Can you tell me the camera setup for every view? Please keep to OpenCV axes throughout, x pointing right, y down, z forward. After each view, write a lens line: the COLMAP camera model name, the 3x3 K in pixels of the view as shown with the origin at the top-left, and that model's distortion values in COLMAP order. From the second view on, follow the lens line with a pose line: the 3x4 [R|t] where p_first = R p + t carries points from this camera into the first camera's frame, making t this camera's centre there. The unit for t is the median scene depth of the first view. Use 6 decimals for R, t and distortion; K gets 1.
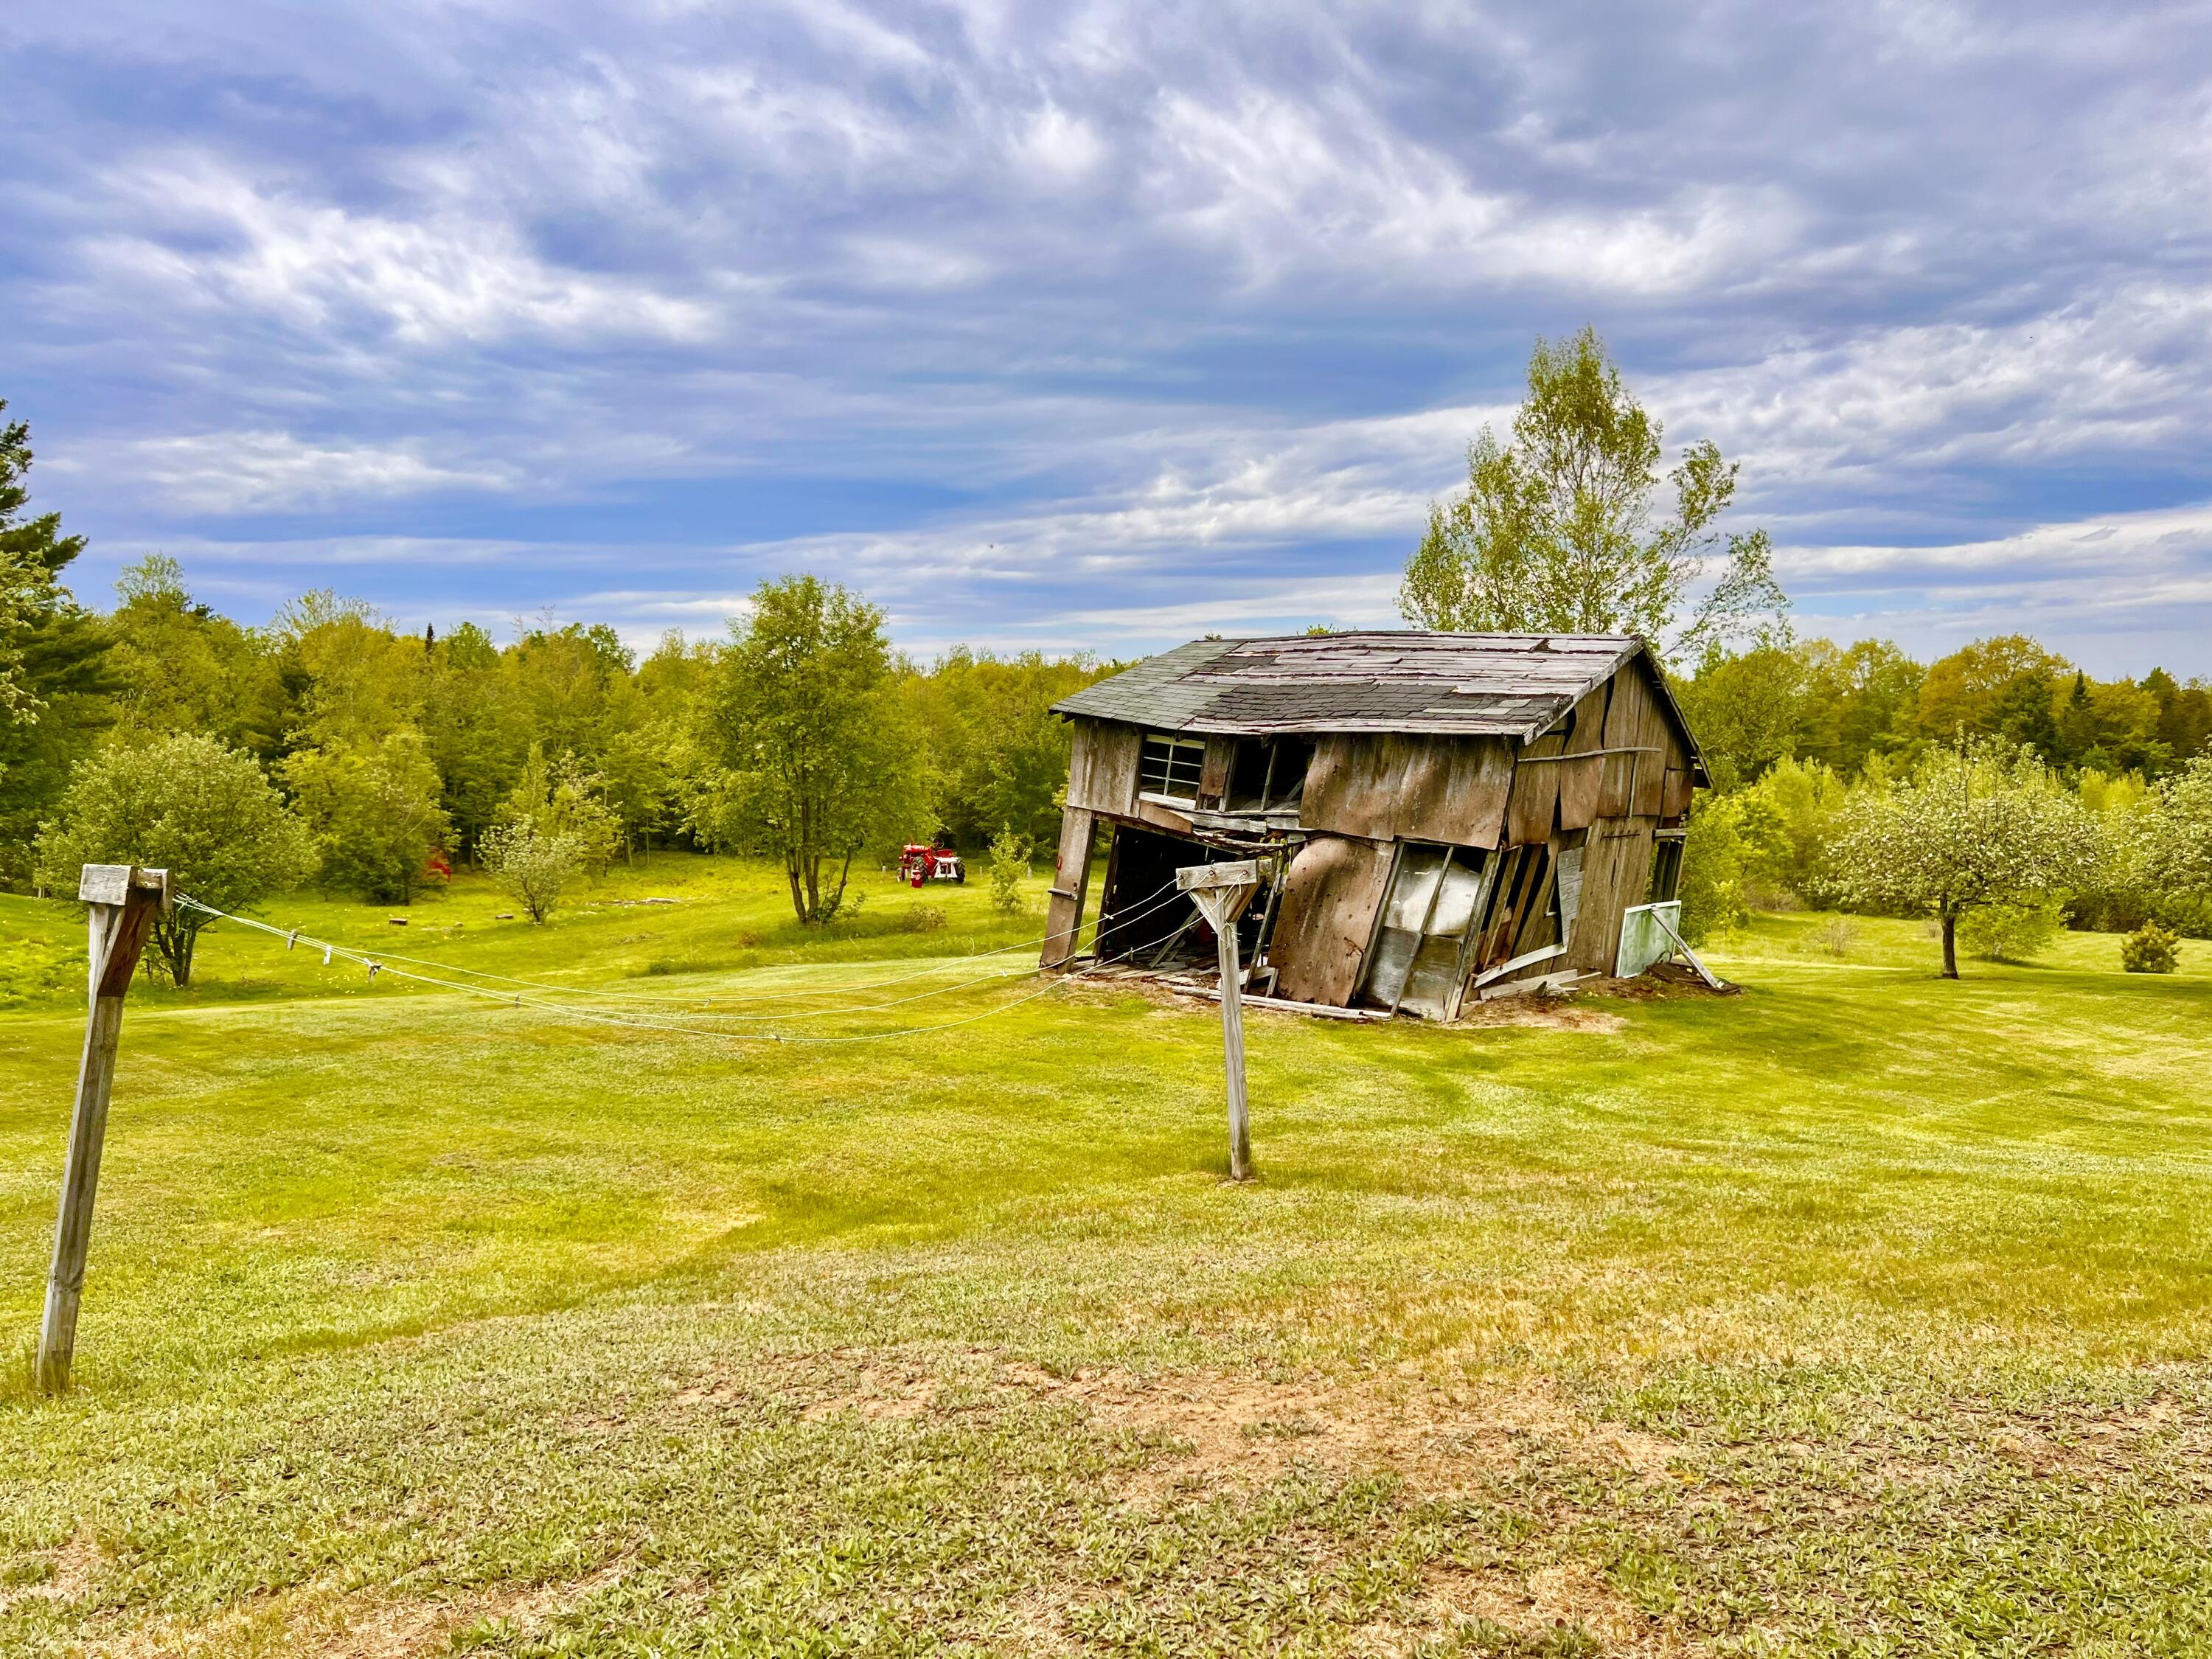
lens RADIAL K [[1668.9, 0, 1109.1], [0, 1668.9, 822.2], [0, 0, 1]] dist [0.050776, -0.006650]
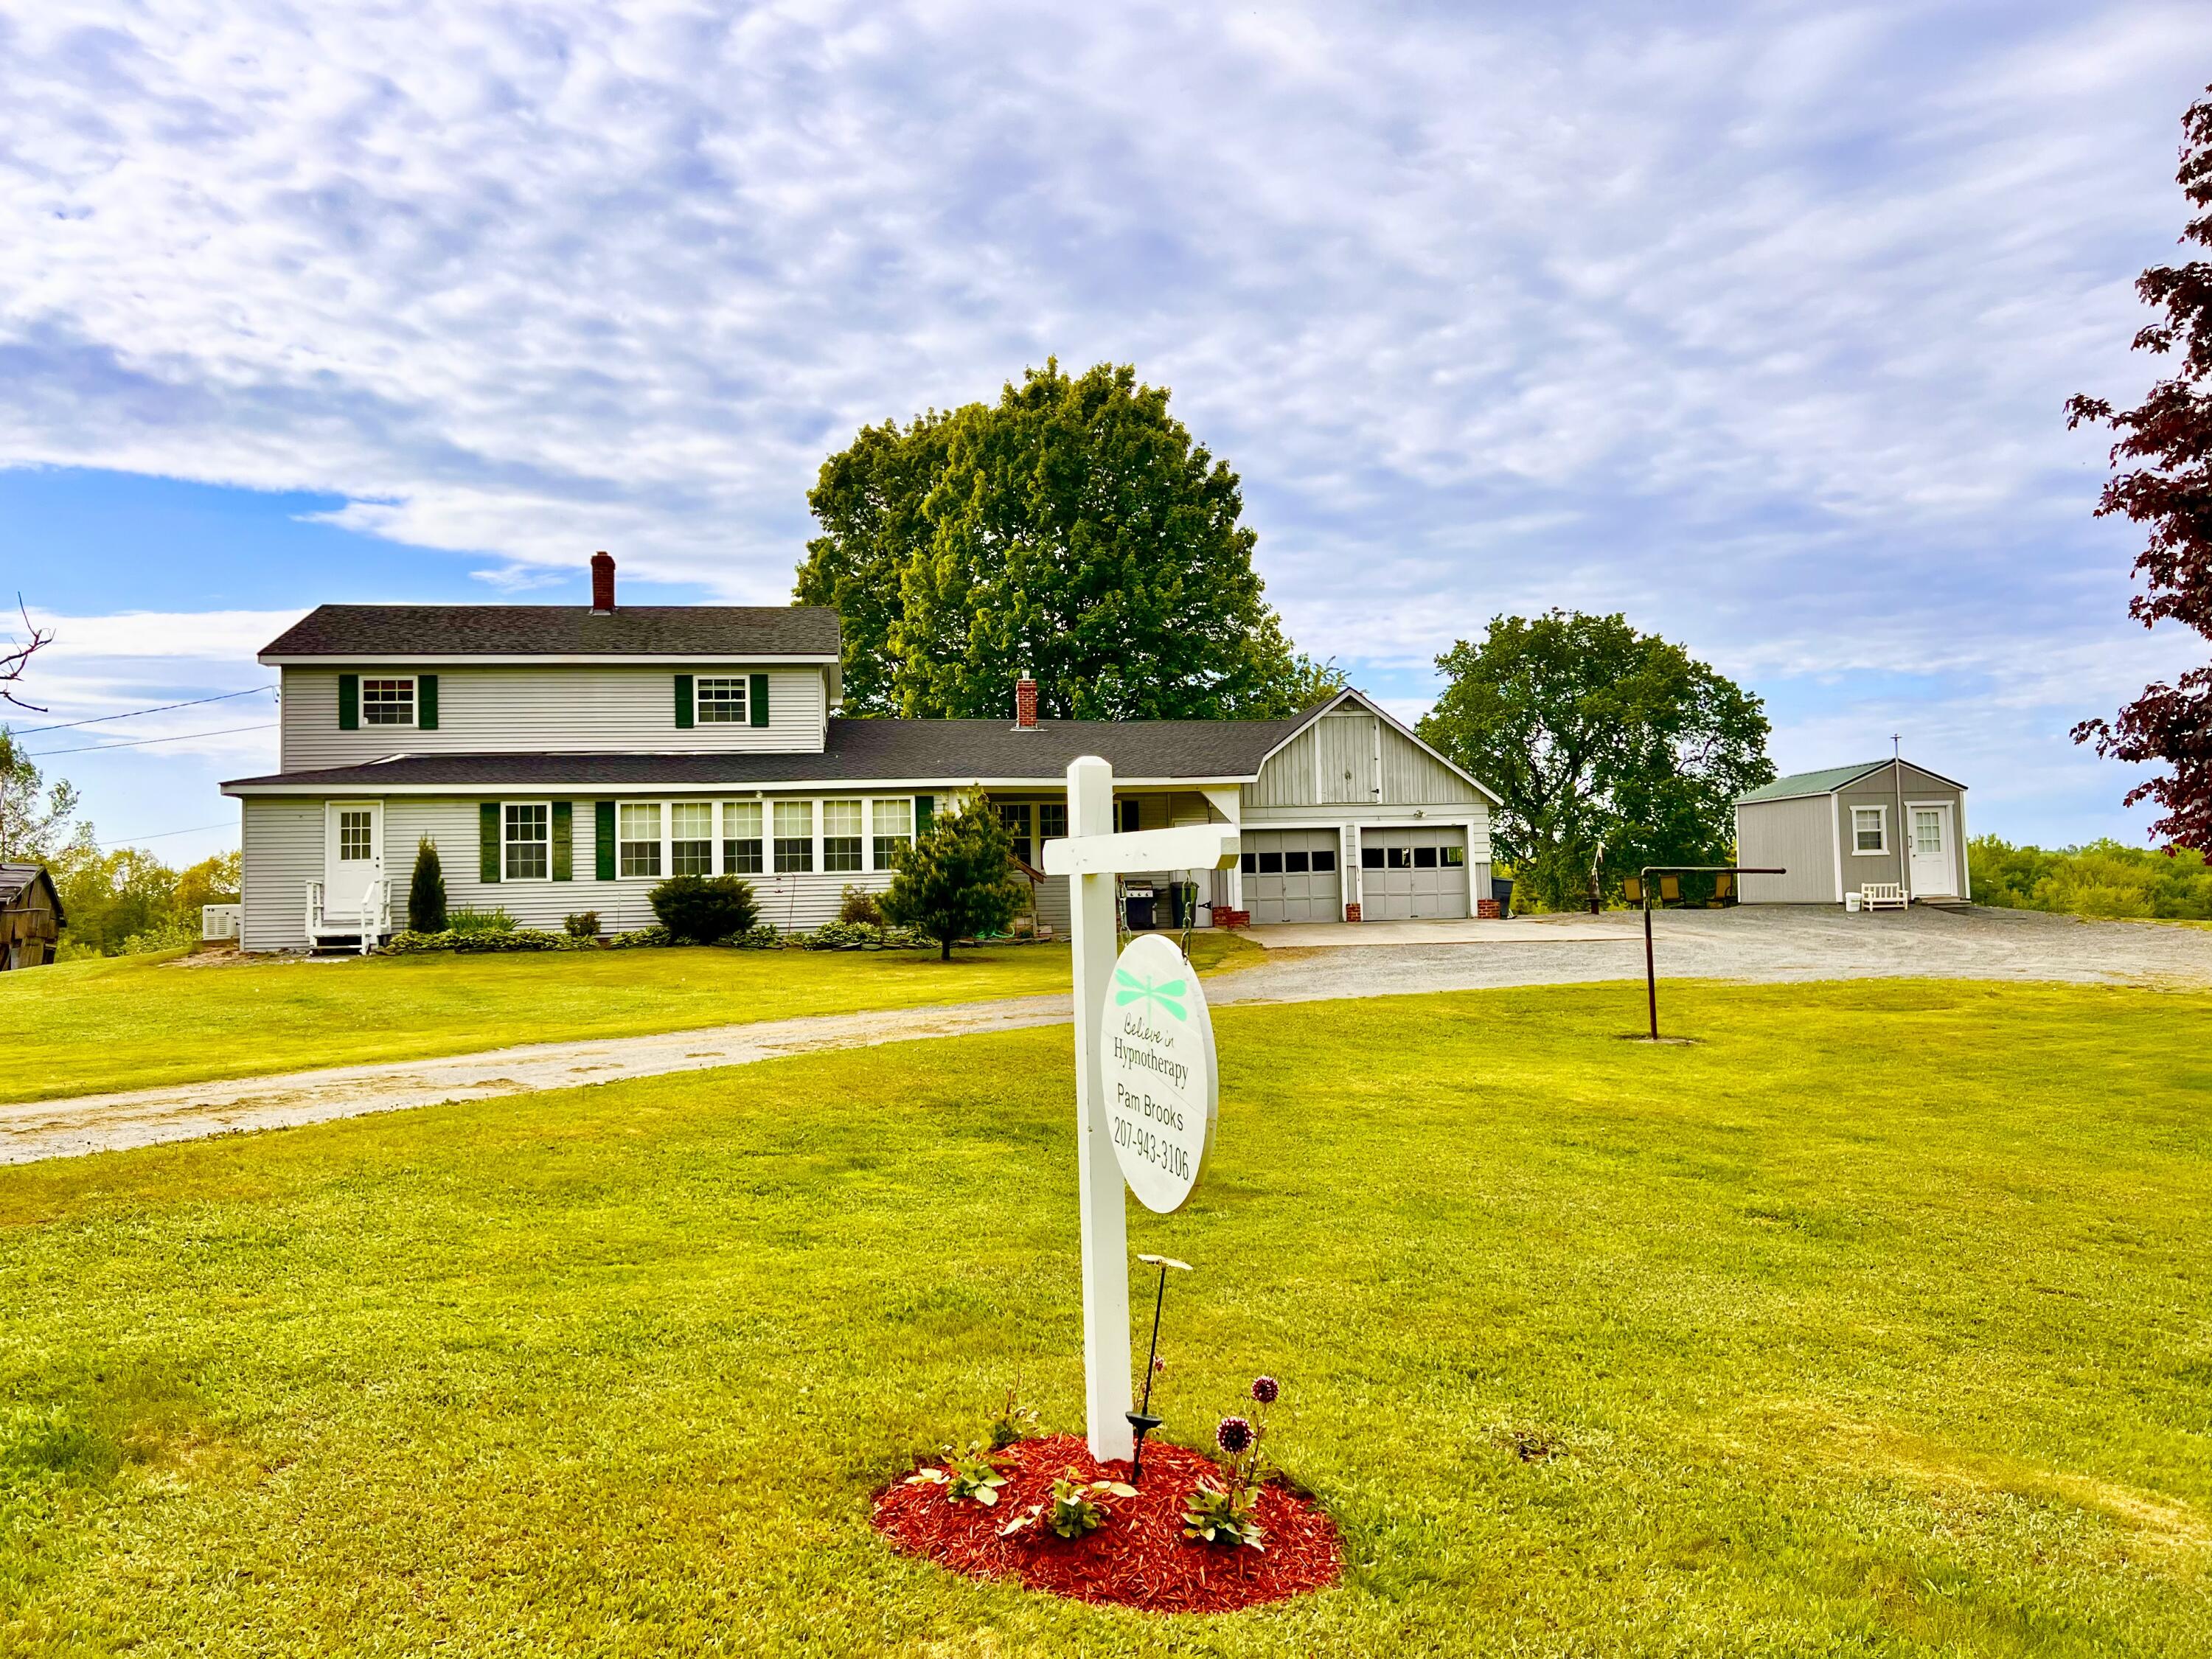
lens RADIAL K [[1668.9, 0, 1105.4], [0, 1668.9, 825.0], [0, 0, 1]] dist [0.050776, -0.006650]
pose [[0.584149, 0.056002, 0.809712, -0.699993], [0.040699, 0.994341, -0.098133, 0.123317], [-0.810625, 0.090279, 0.578564, -1.511493]]
